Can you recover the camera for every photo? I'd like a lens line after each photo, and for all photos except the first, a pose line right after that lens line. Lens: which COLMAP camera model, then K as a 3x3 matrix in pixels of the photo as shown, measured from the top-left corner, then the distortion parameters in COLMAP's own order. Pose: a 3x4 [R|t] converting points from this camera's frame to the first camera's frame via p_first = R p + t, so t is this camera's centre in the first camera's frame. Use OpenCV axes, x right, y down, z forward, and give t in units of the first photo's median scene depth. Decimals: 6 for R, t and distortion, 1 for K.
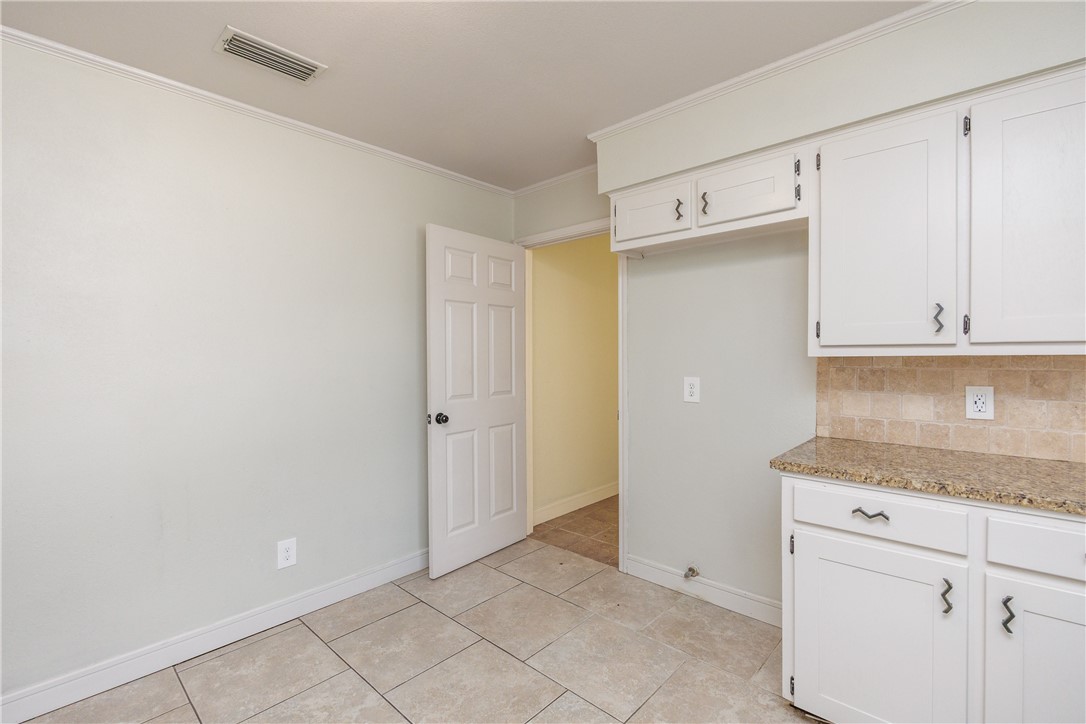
lens RADIAL K [[489.5, 0, 546.0], [0, 489.5, 357.8], [0, 0, 1]] dist [0.000932, 0.000036]
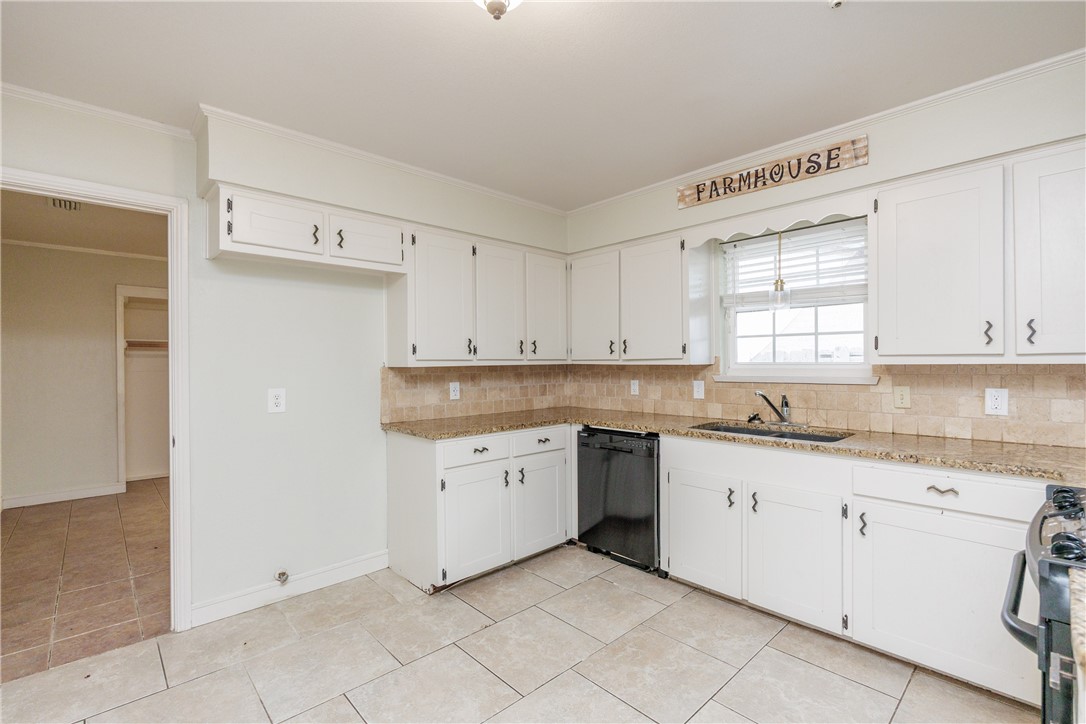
lens RADIAL K [[485.5, 0, 543.0], [0, 485.5, 362.0], [0, 0, 1]] dist [-0.006996, -0.000962]
pose [[0.068395, 0.010339, 0.997605, -0.787448], [0.017225, 0.999785, -0.011543, 0.006089], [-0.997510, 0.017973, 0.068202, 0.425087]]
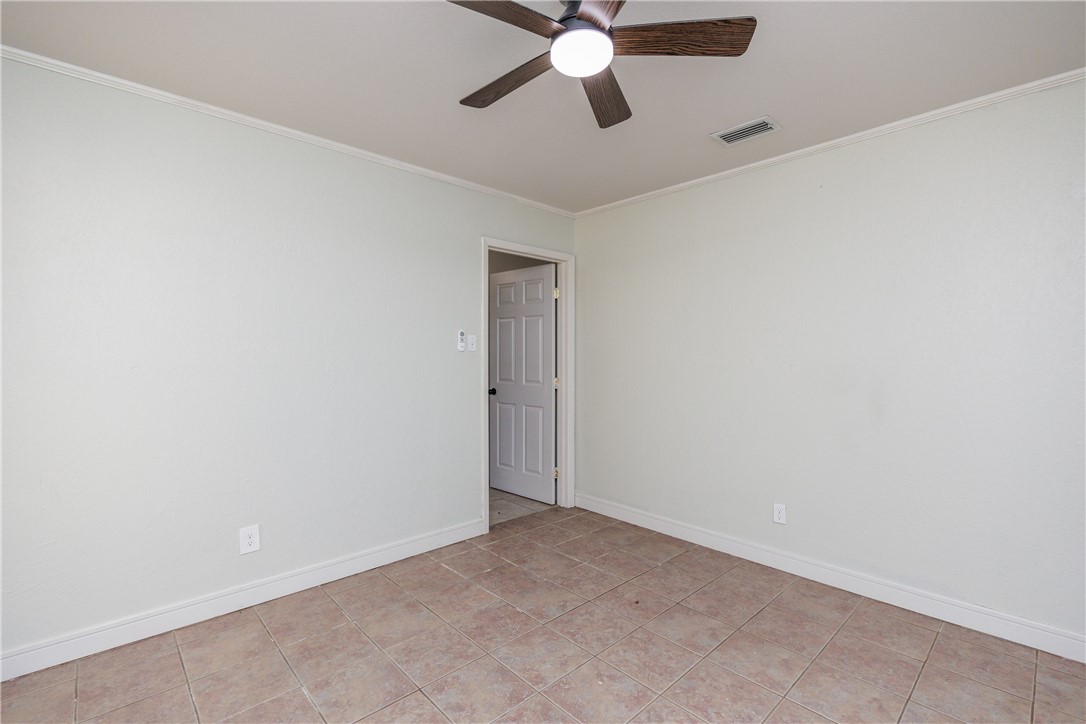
lens RADIAL K [[485.5, 0, 543.0], [0, 485.5, 362.0], [0, 0, 1]] dist [-0.006996, -0.000962]
pose [[-0.072492, 0.025137, -0.997052, 1.735553], [-0.011200, 0.999599, 0.026015, -0.023894], [0.997306, 0.013053, -0.072182, 1.602815]]
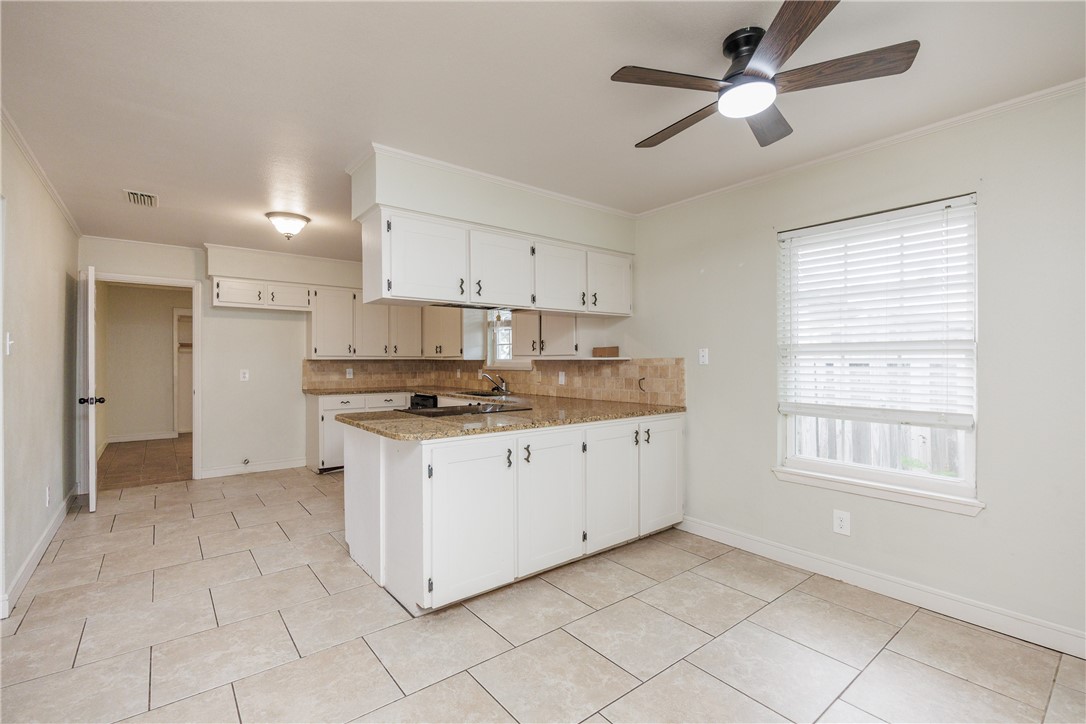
lens RADIAL K [[489.8, 0, 553.4], [0, 489.8, 362.6], [0, 0, 1]] dist [-0.008596, -0.000176]
pose [[0.141526, -0.003269, 0.989929, -1.833699], [0.010320, 0.999945, 0.001826, 0.020848], [-0.989881, 0.009957, 0.141551, -0.709758]]
